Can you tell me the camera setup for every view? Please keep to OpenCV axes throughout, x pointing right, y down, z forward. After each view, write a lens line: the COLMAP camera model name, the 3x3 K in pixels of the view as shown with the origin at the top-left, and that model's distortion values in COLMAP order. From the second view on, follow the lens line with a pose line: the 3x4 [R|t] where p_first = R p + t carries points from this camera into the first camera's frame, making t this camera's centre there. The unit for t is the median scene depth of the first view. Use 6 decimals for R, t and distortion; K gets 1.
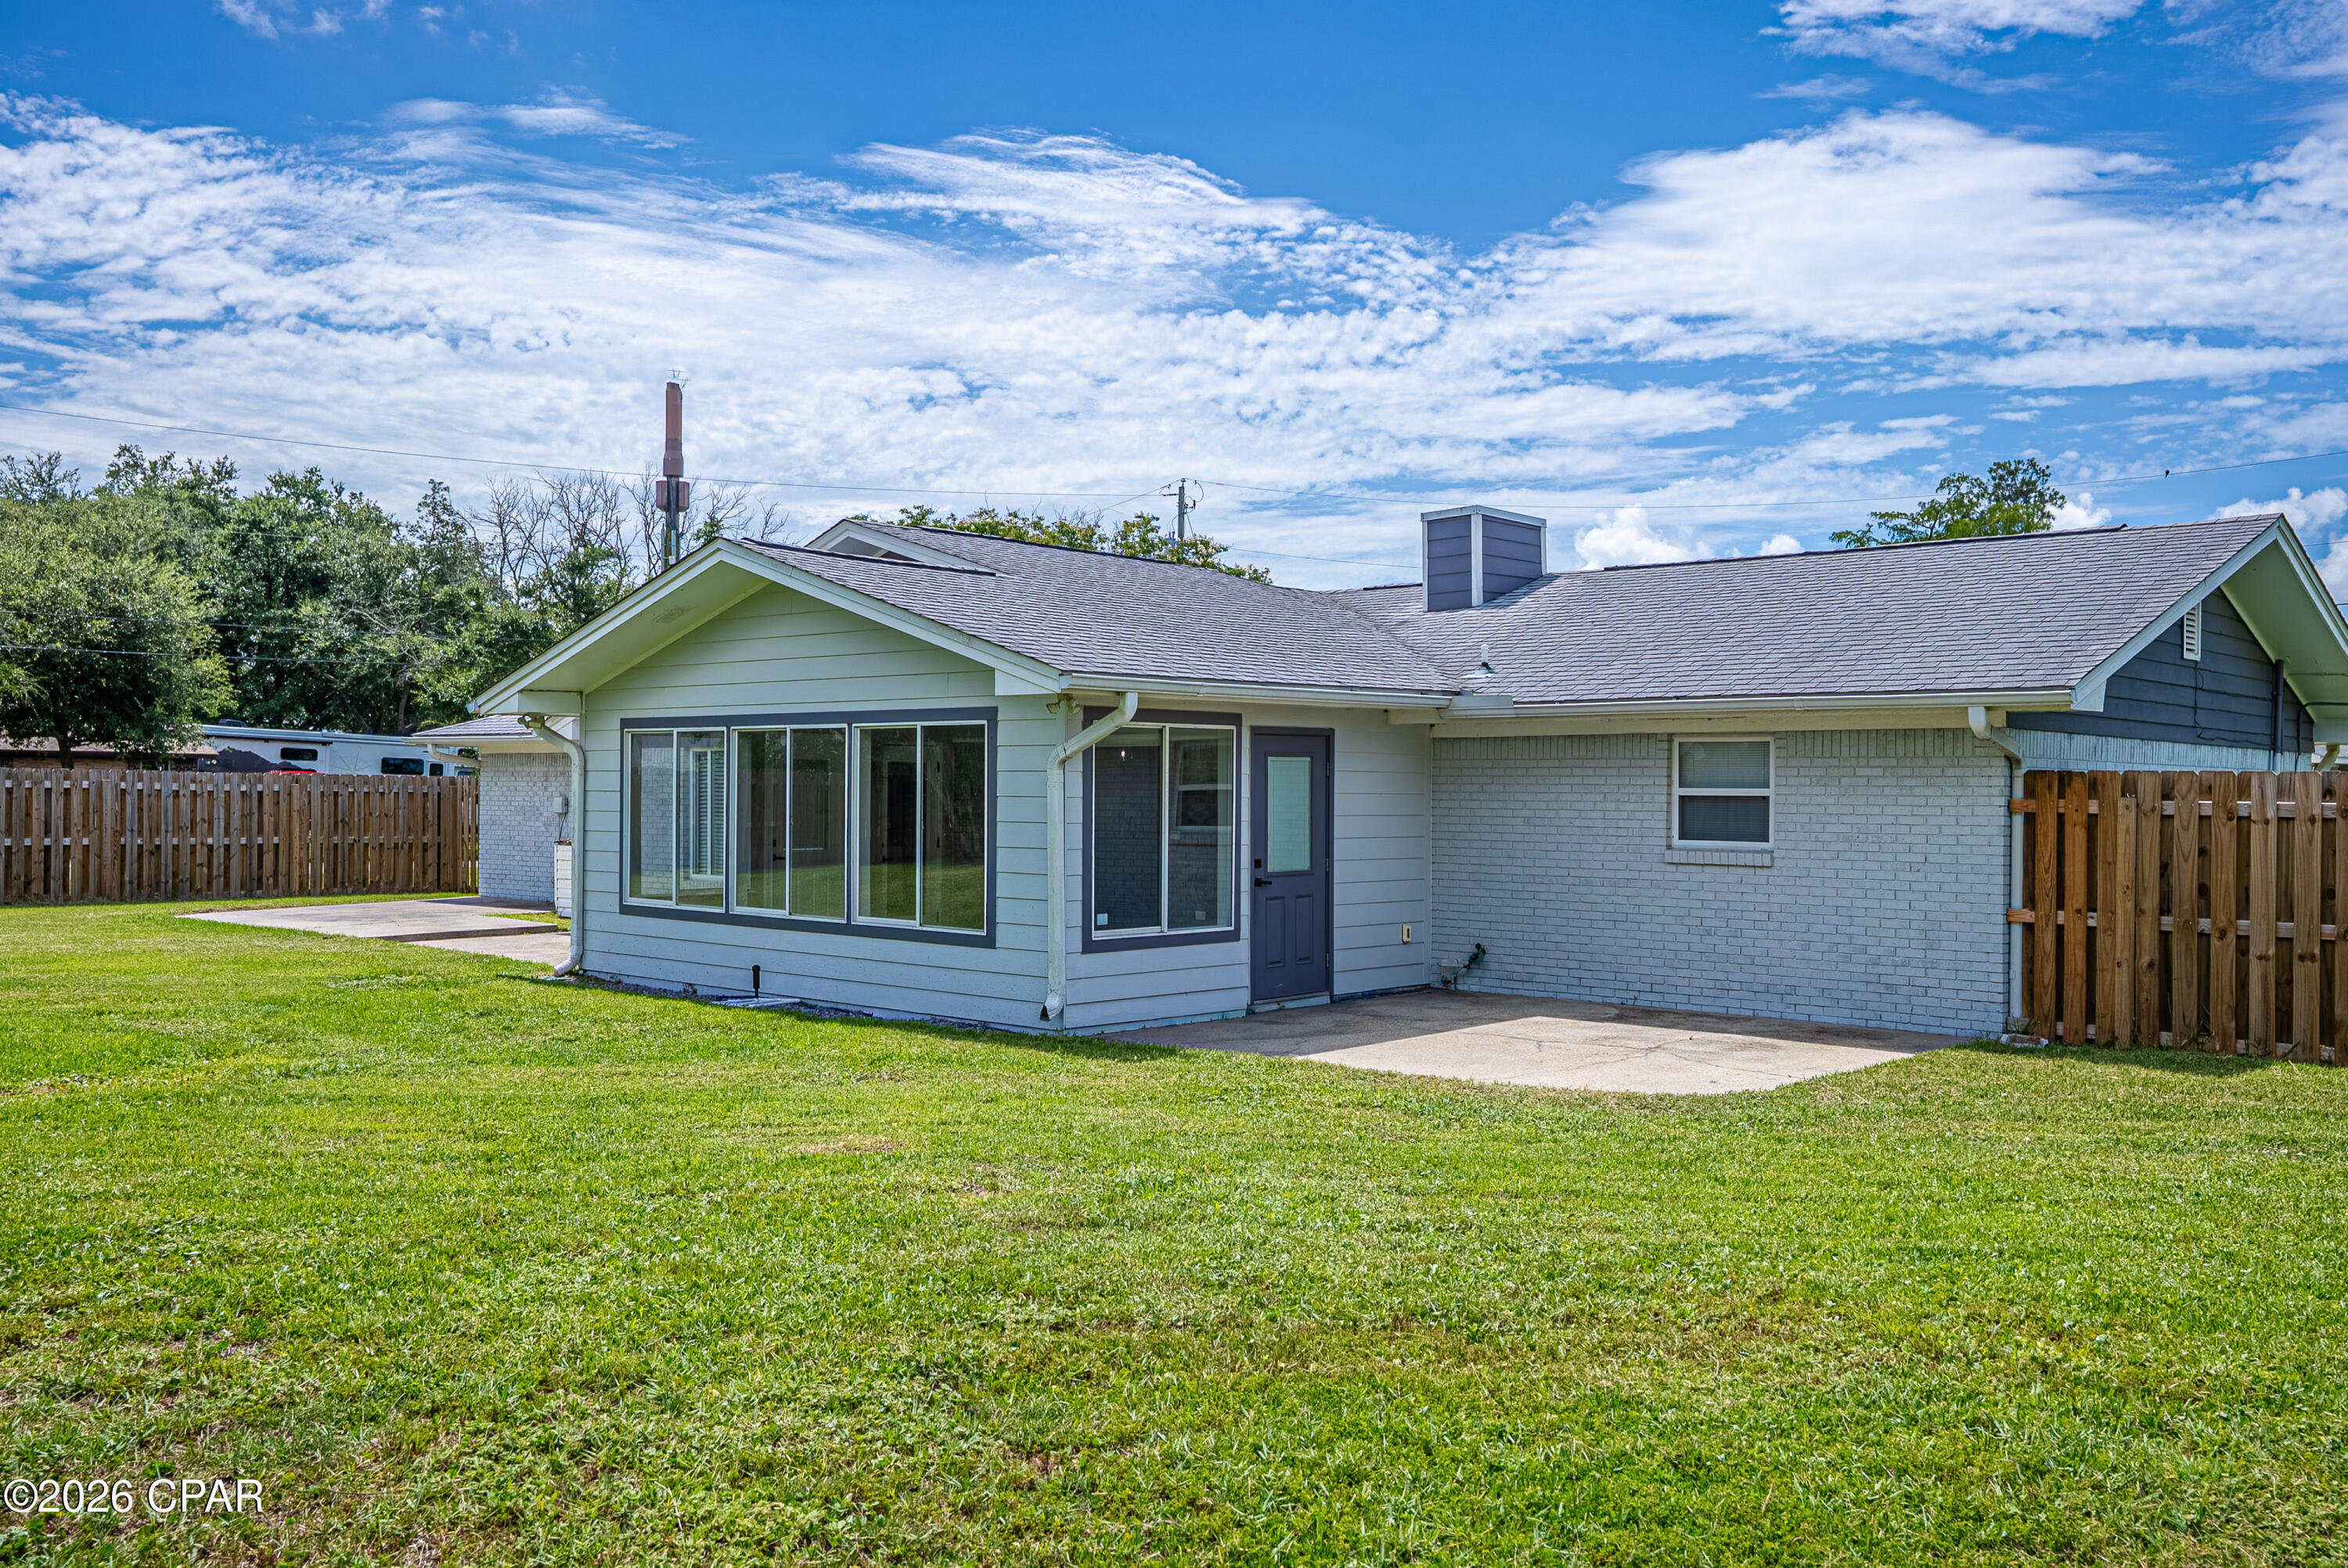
lens RADIAL K [[1972.4, 0, 1191.6], [0, 1972.4, 783.7], [0, 0, 1]] dist [0.037474, 0.030698]
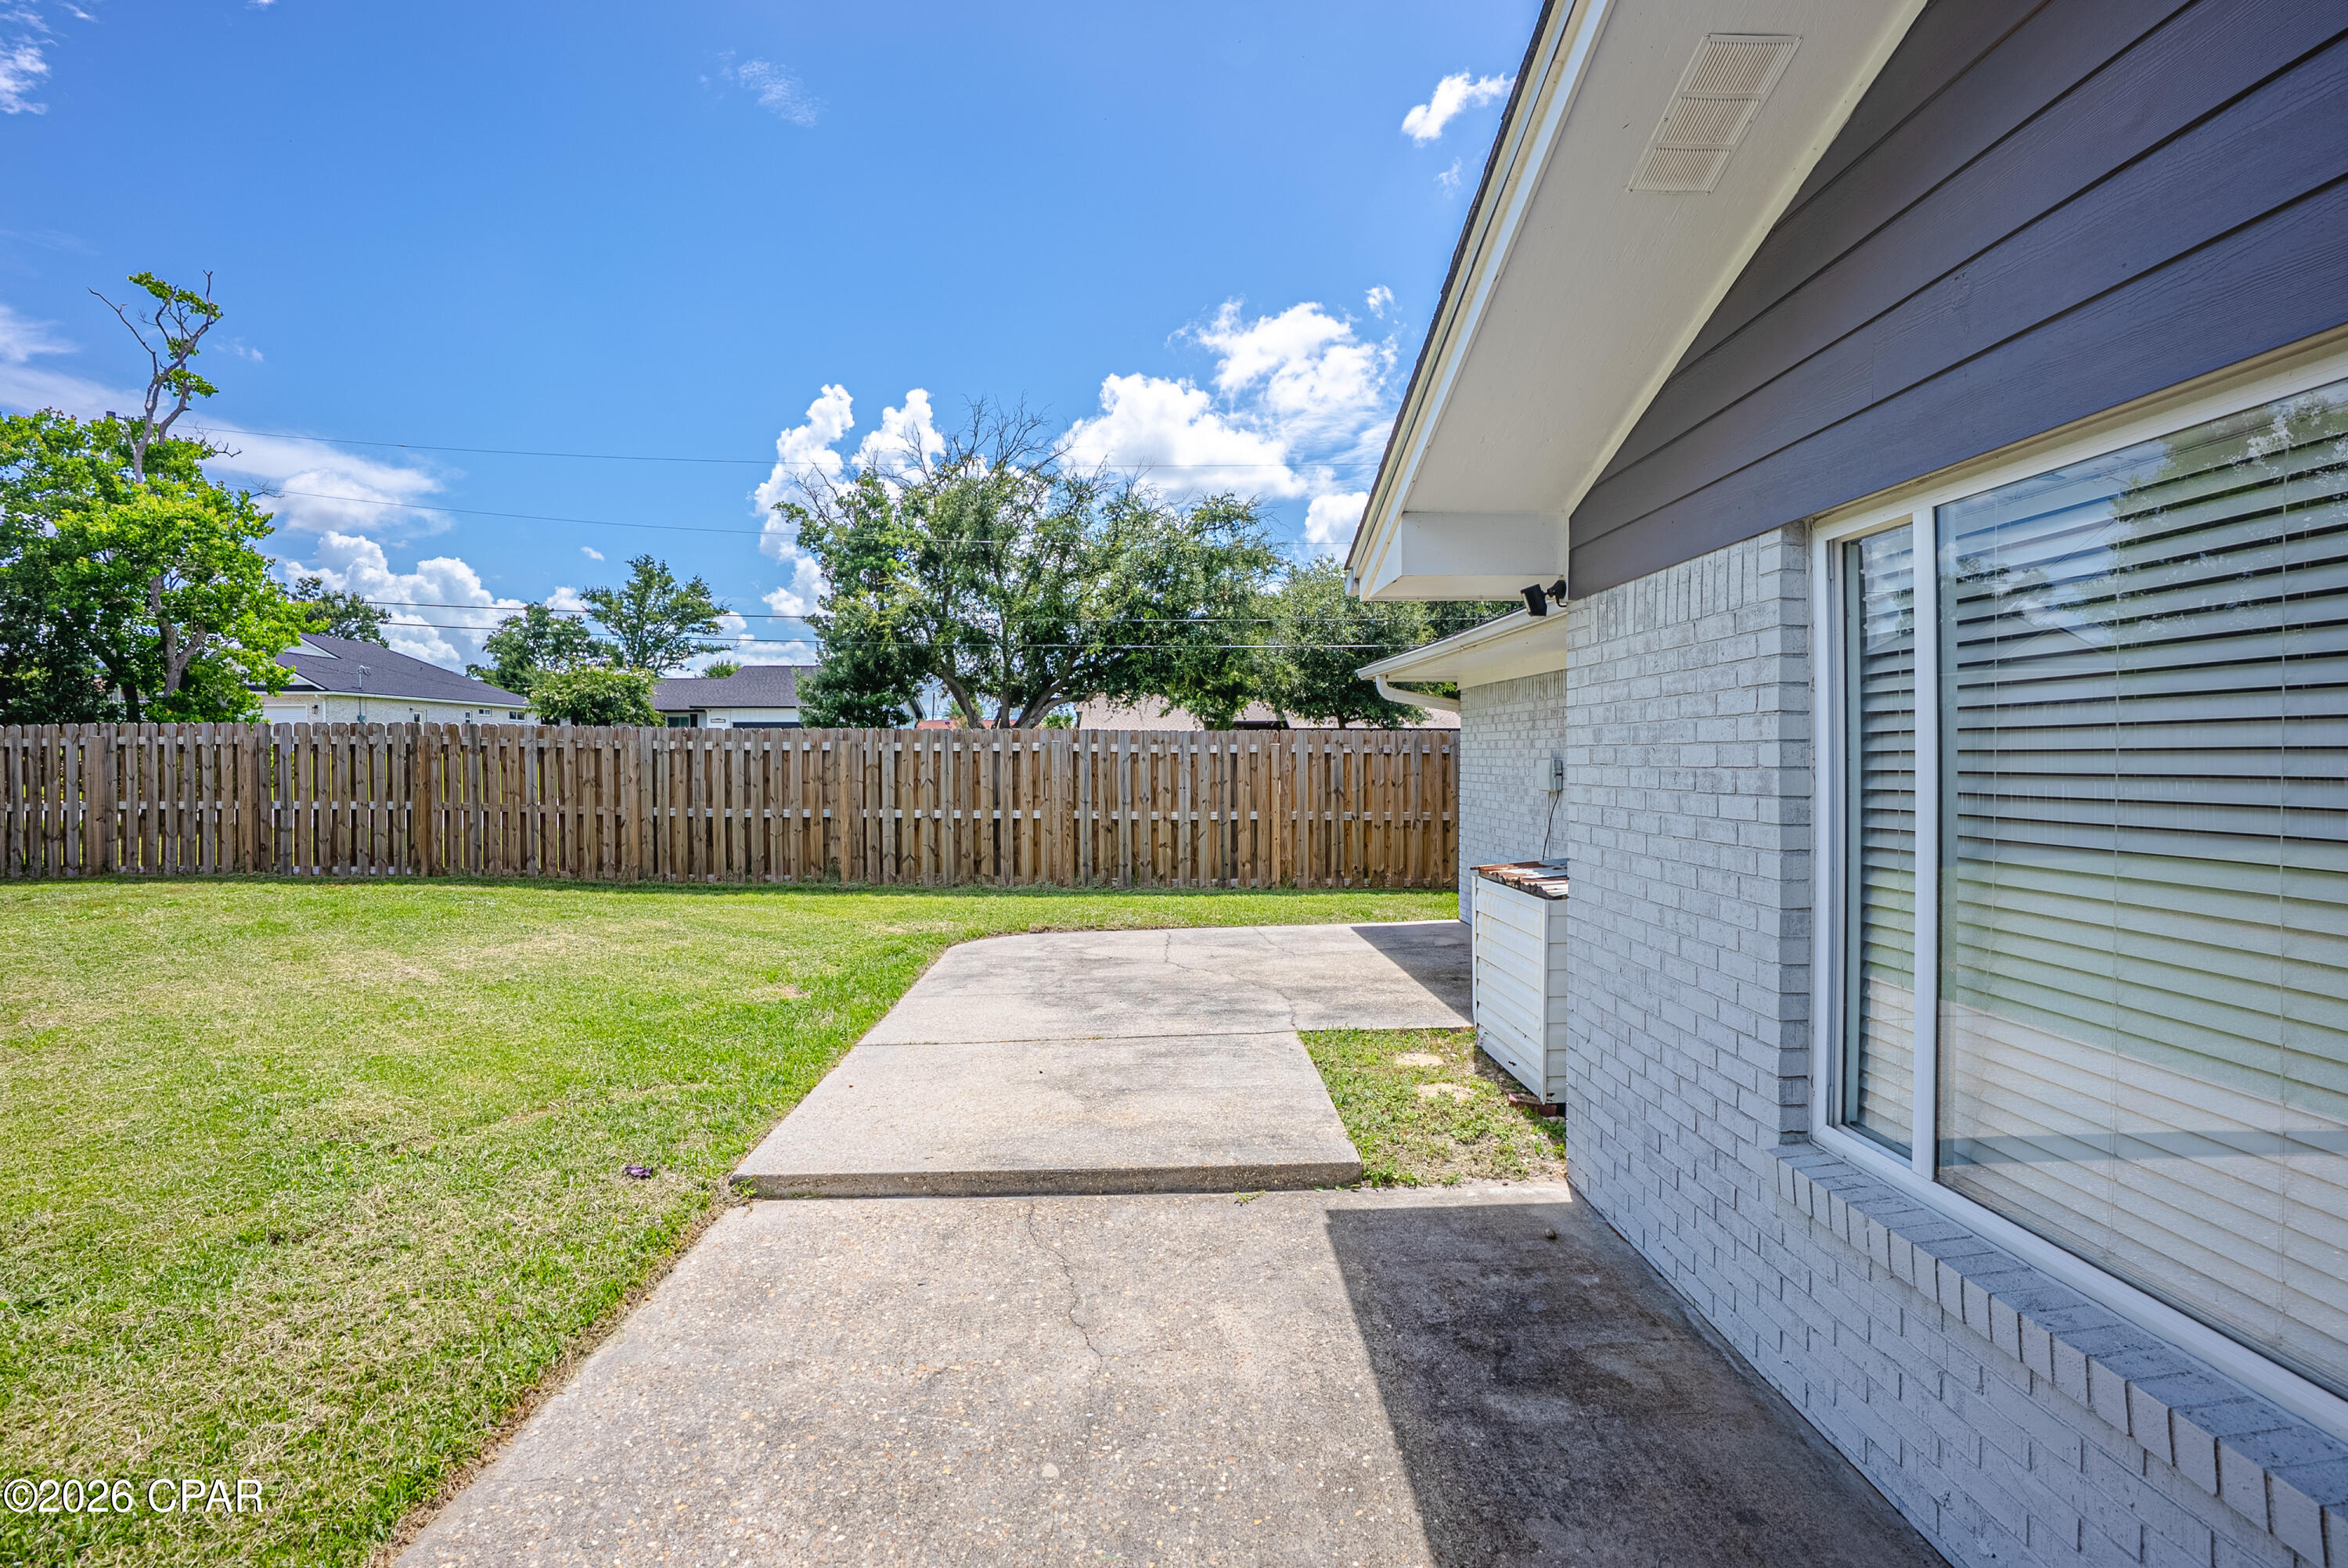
lens RADIAL K [[1113.1, 0, 1173.1], [0, 1113.1, 772.4], [0, 0, 1]] dist [-0.067046, 0.025858]
pose [[0.693427, 0.002768, -0.720521, -0.173308], [0.010740, 0.999842, 0.014178, 0.005085], [0.720446, -0.017570, 0.693288, 0.705350]]
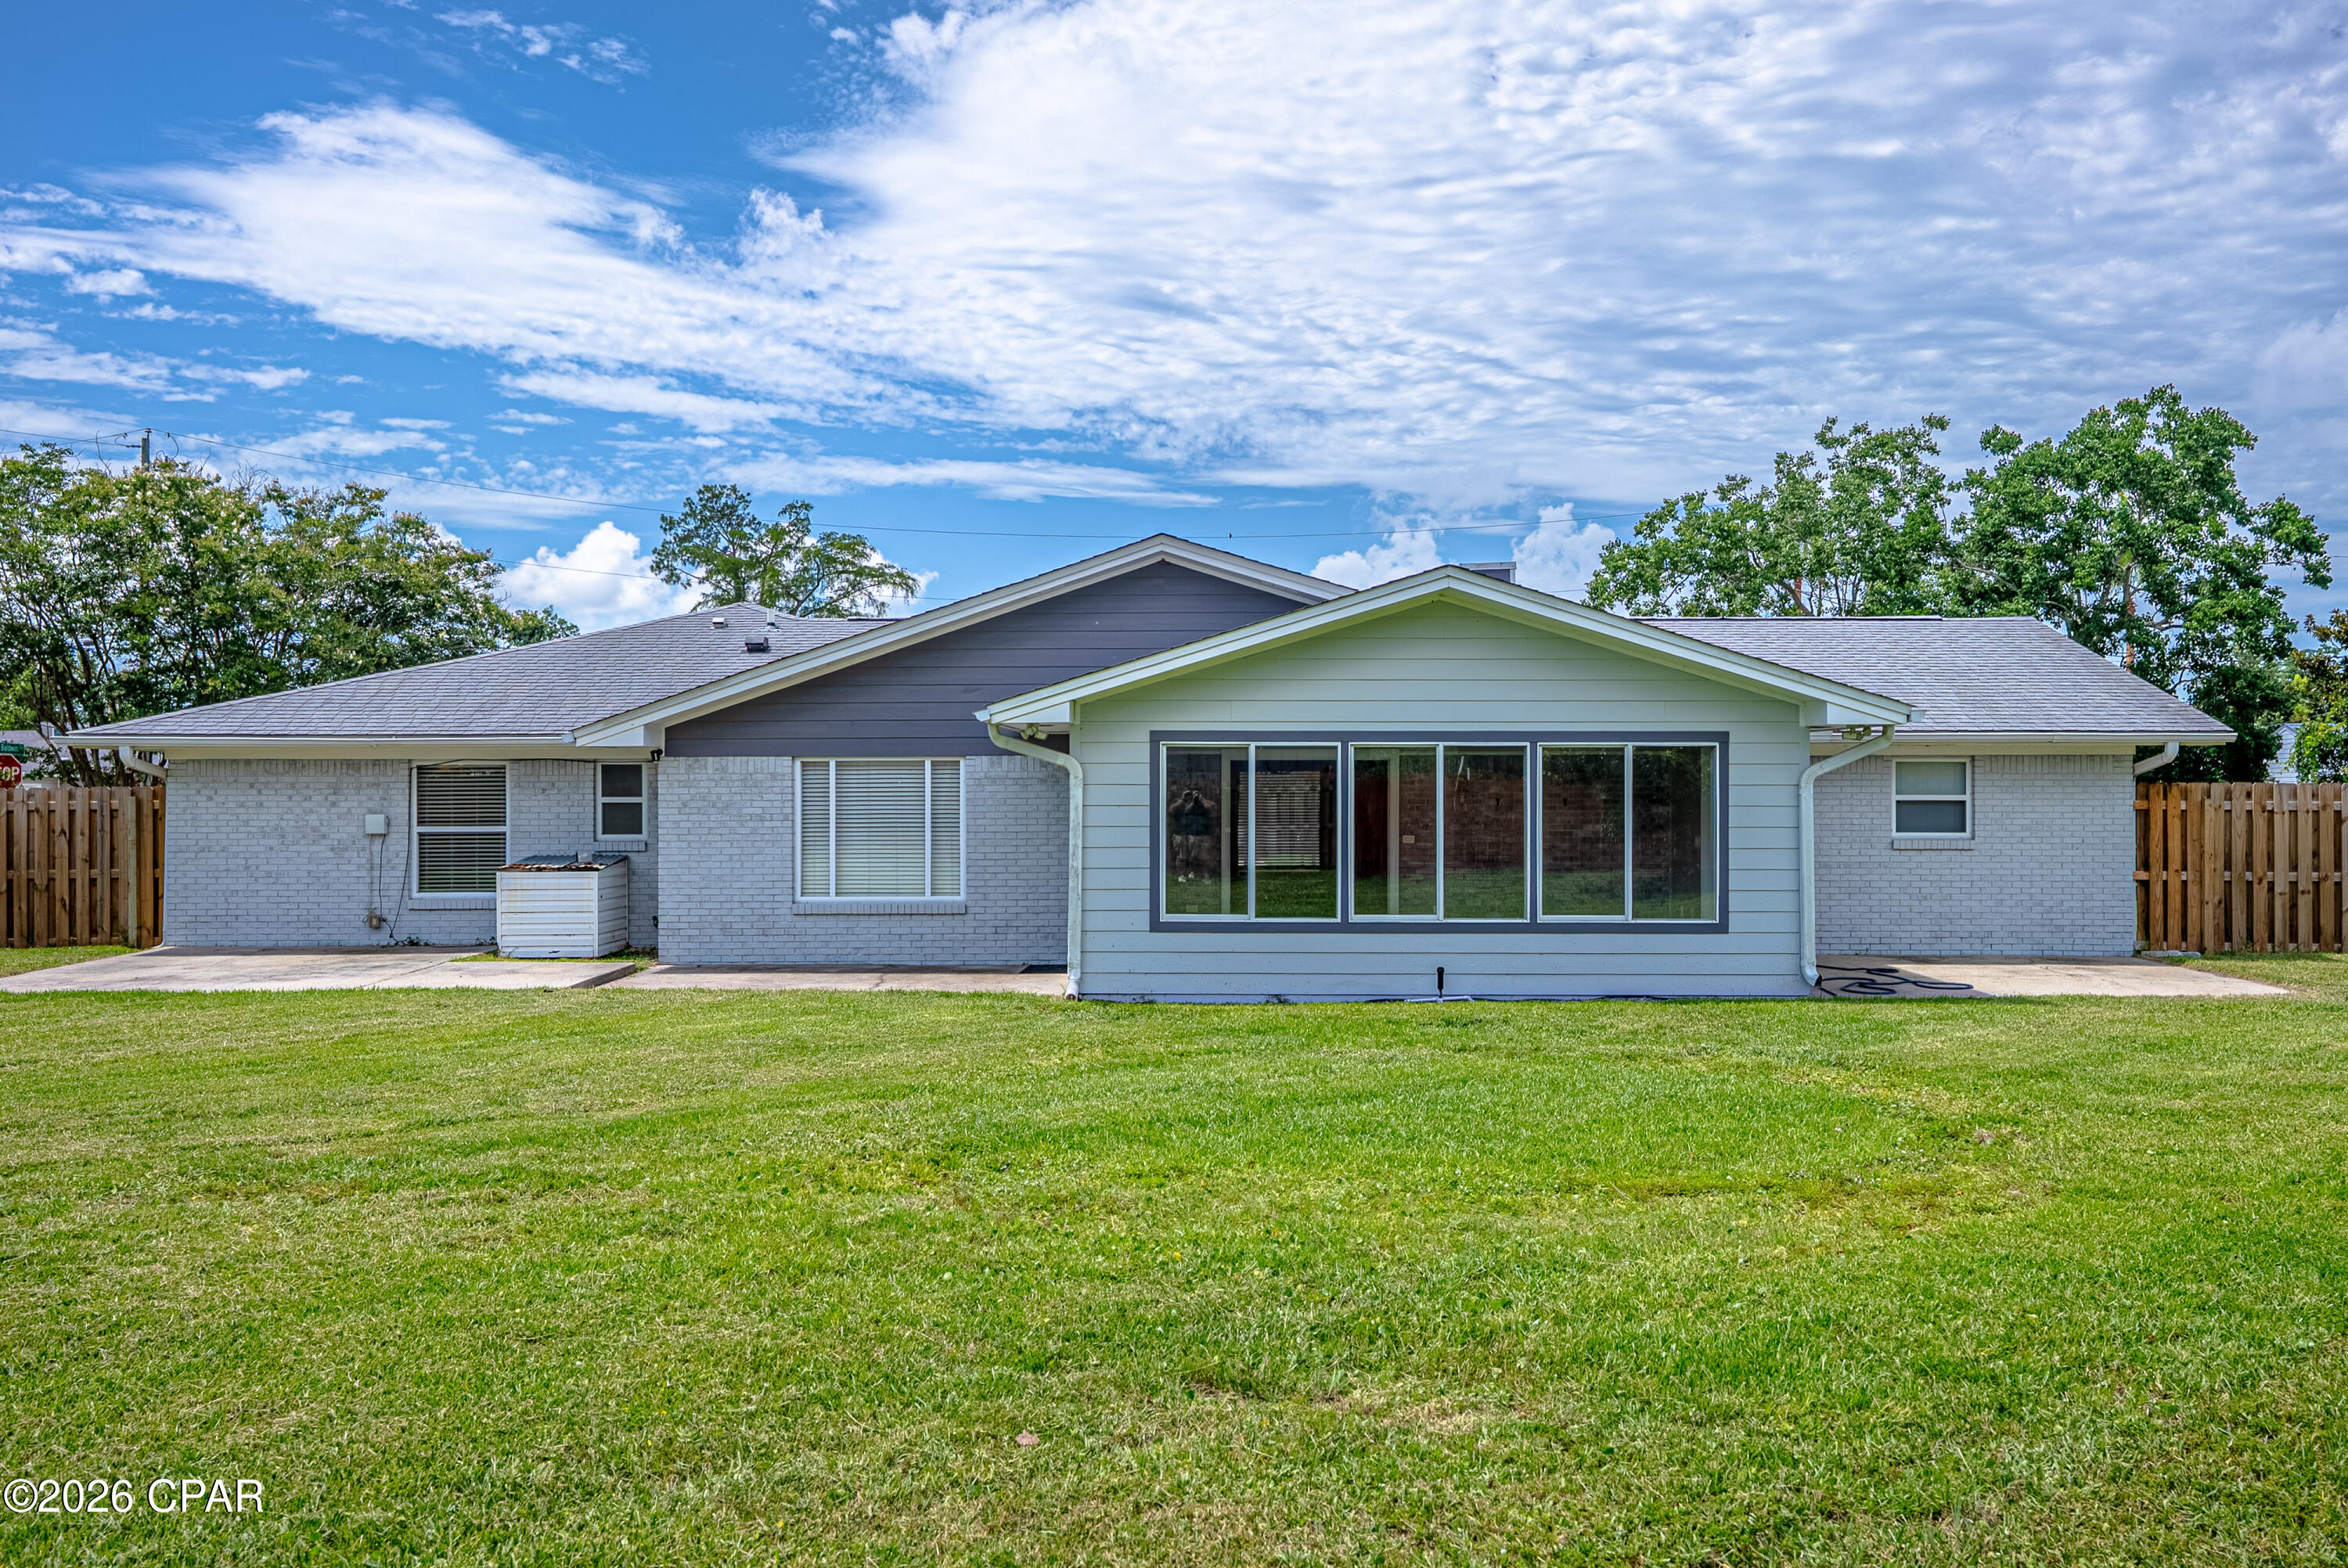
lens RADIAL K [[1972.4, 0, 1169.4], [0, 1972.4, 780.4], [0, 0, 1]] dist [0.037474, 0.030698]
pose [[0.746649, -0.003261, 0.665211, -0.614392], [0.004888, 0.999988, -0.000584, -0.005711], [-0.665201, 0.003688, 0.746656, 0.175260]]
